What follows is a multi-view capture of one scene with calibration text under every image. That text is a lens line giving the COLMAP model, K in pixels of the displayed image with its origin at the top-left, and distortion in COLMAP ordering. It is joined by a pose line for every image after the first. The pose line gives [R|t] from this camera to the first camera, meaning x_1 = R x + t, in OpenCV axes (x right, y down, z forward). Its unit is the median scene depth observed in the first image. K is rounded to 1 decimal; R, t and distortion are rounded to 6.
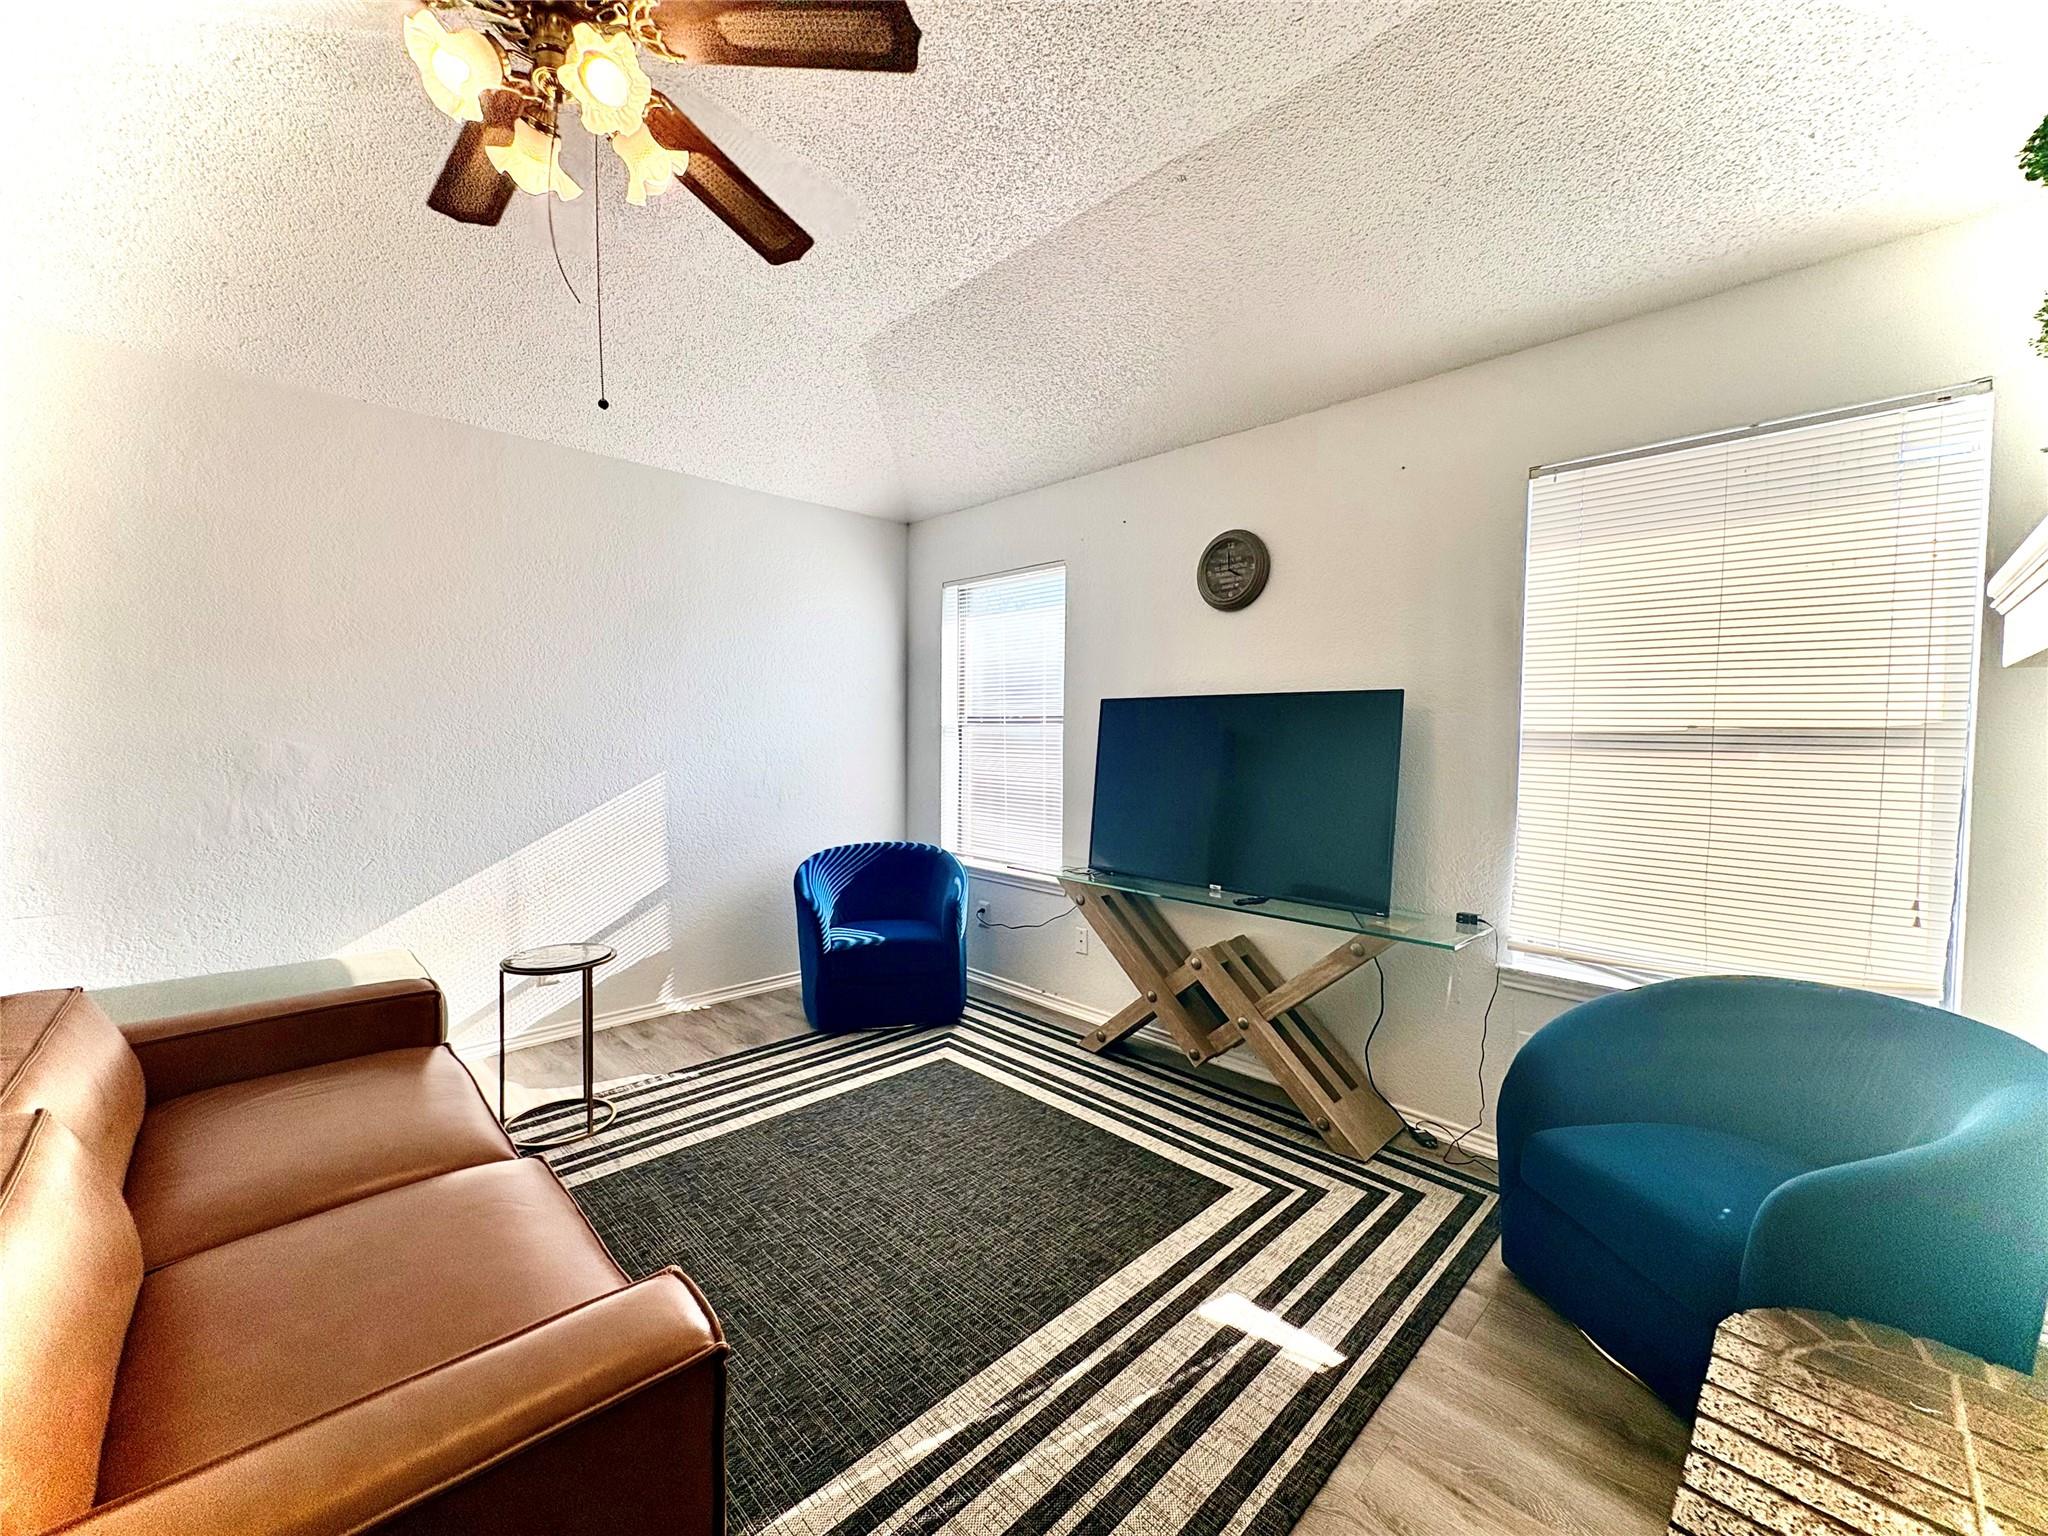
lens RADIAL K [[816.5, 0, 1012.7], [0, 816.5, 757.8], [0, 0, 1]] dist [-0.005158, -0.000534]
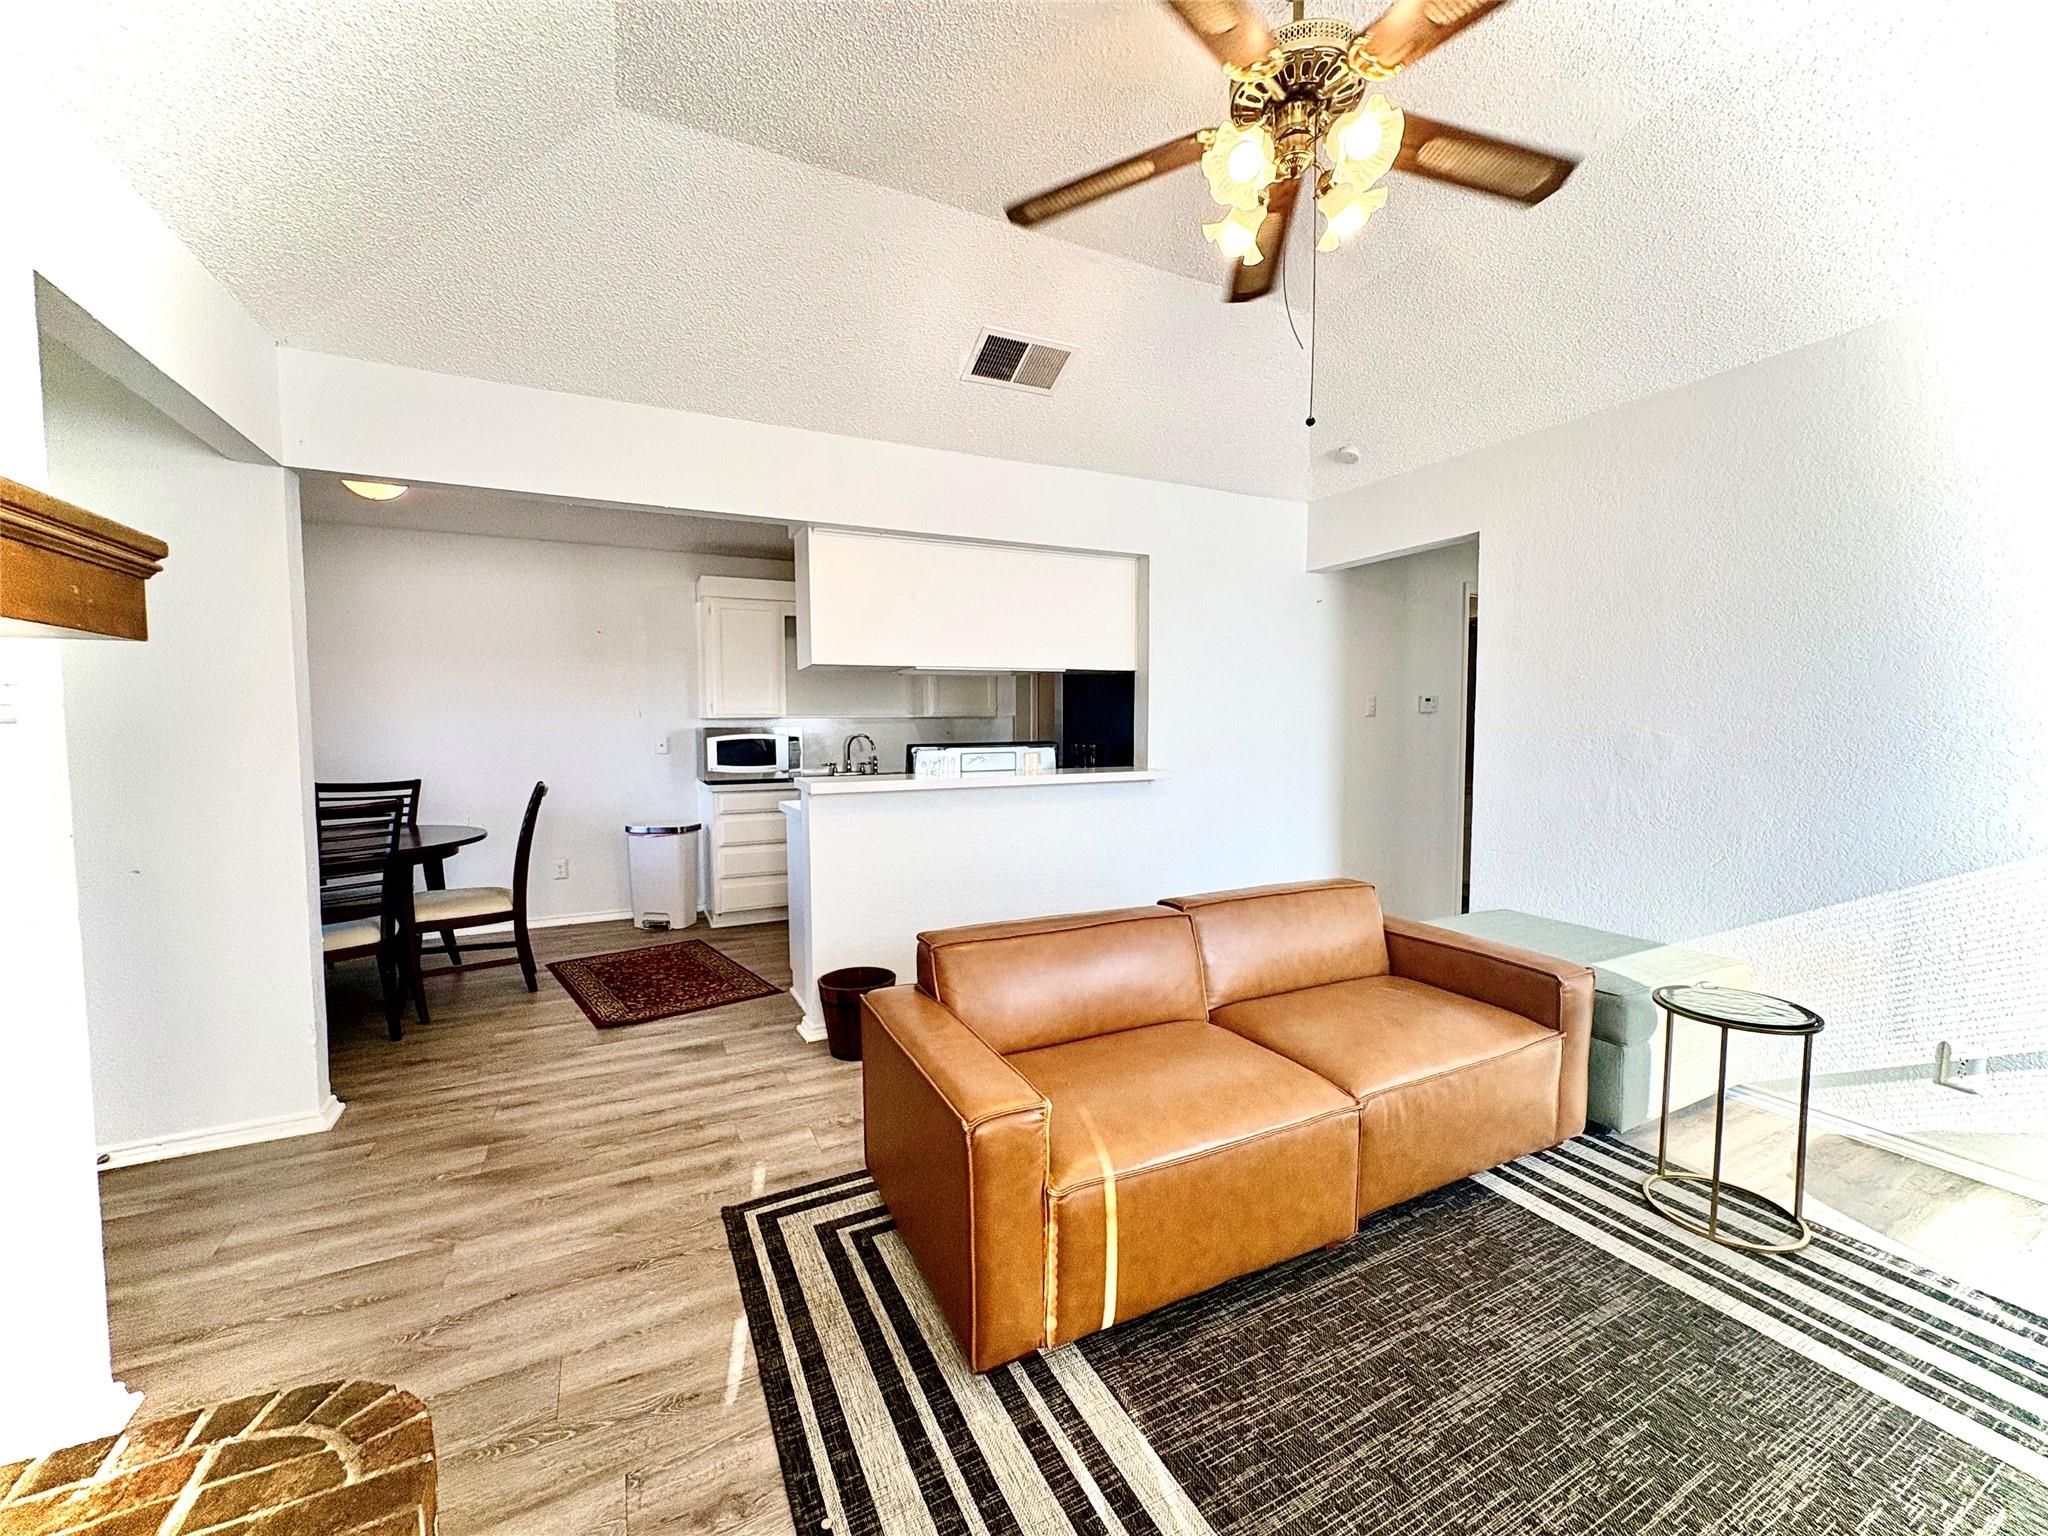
lens RADIAL K [[816.5, 0, 1019.2], [0, 816.5, 782.8], [0, 0, 1]] dist [-0.005158, -0.000534]
pose [[-0.312055, 0.057204, -0.948340, 0.389154], [-0.025024, 0.997344, 0.068395, -0.003914], [0.949735, 0.045075, -0.309794, 0.593577]]
